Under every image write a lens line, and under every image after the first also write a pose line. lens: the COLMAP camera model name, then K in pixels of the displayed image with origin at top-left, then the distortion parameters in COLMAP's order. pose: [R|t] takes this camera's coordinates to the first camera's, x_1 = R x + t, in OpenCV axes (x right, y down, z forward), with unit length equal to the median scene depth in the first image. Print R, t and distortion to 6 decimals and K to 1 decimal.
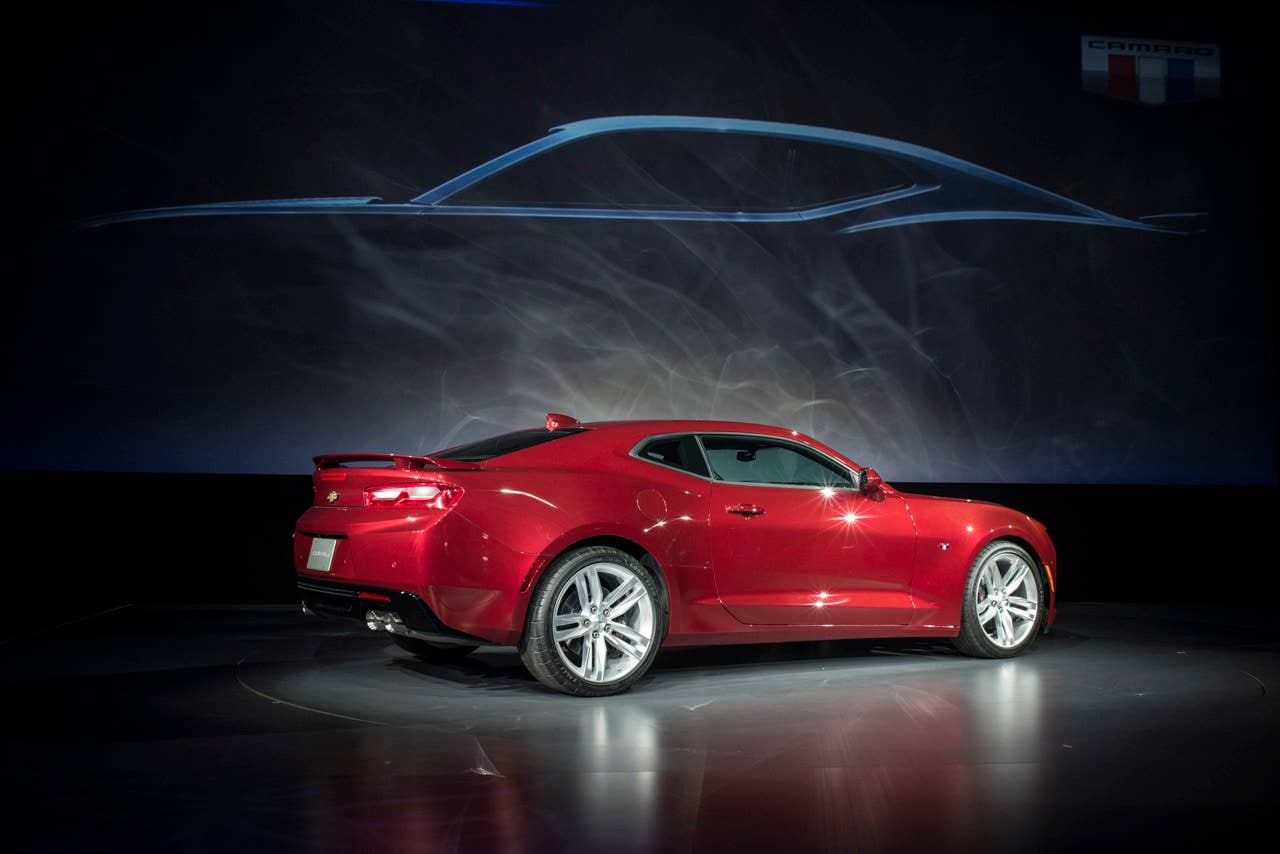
lens RADIAL K [[1312.0, 0, 637.8], [0, 1312.0, 434.9], [0, 0, 1]] dist [-0.051434, 0.000000]
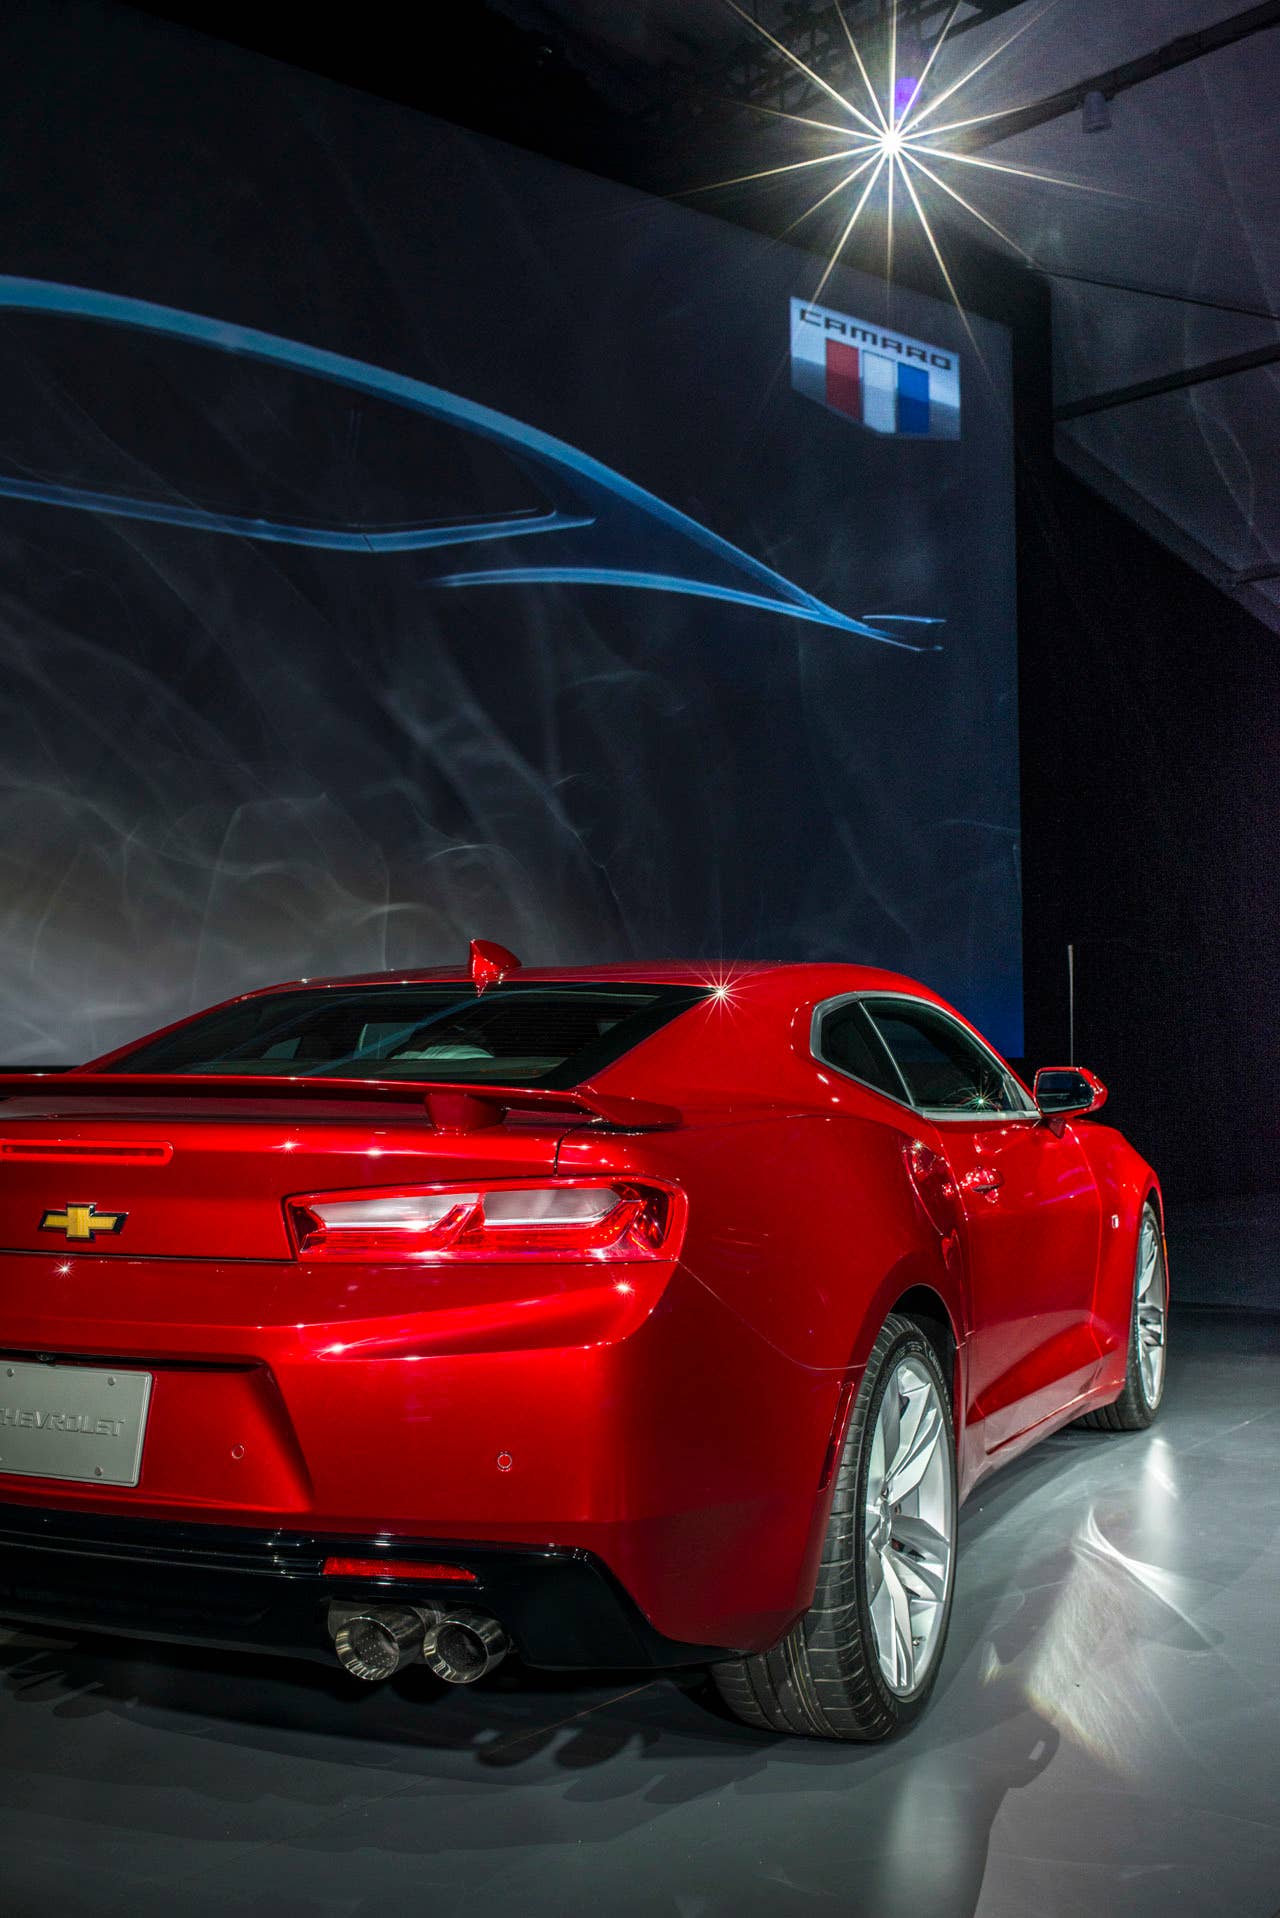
lens RADIAL K [[1966.0, 0, 667.8], [0, 1966.0, 922.1], [0, 0, 1]] dist [-0.051434, 0.000000]
pose [[0.830774, 0.020174, 0.556244, -0.304237], [-0.013256, 0.999777, -0.016461, -0.012186], [-0.556452, 0.006301, 0.830856, 0.455436]]
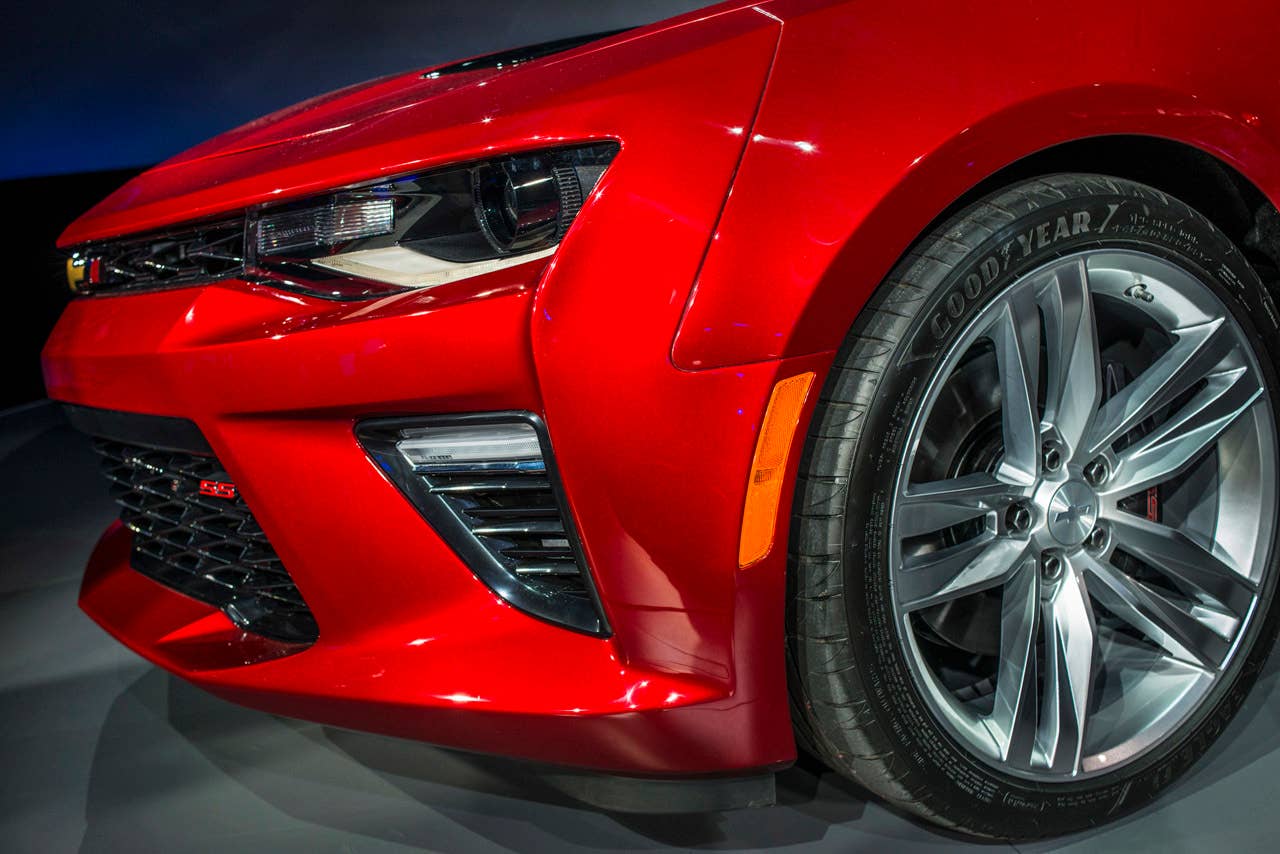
lens RADIAL K [[1312.0, 0, 667.7], [0, 1312.0, 433.6], [0, 0, 1]] dist [-0.051434, 0.000000]
pose [[0.994795, 0.049634, -0.088994, -0.062483], [-0.033496, 0.984098, 0.174438, 0.072506], [0.096237, -0.170549, 0.980638, 0.609084]]
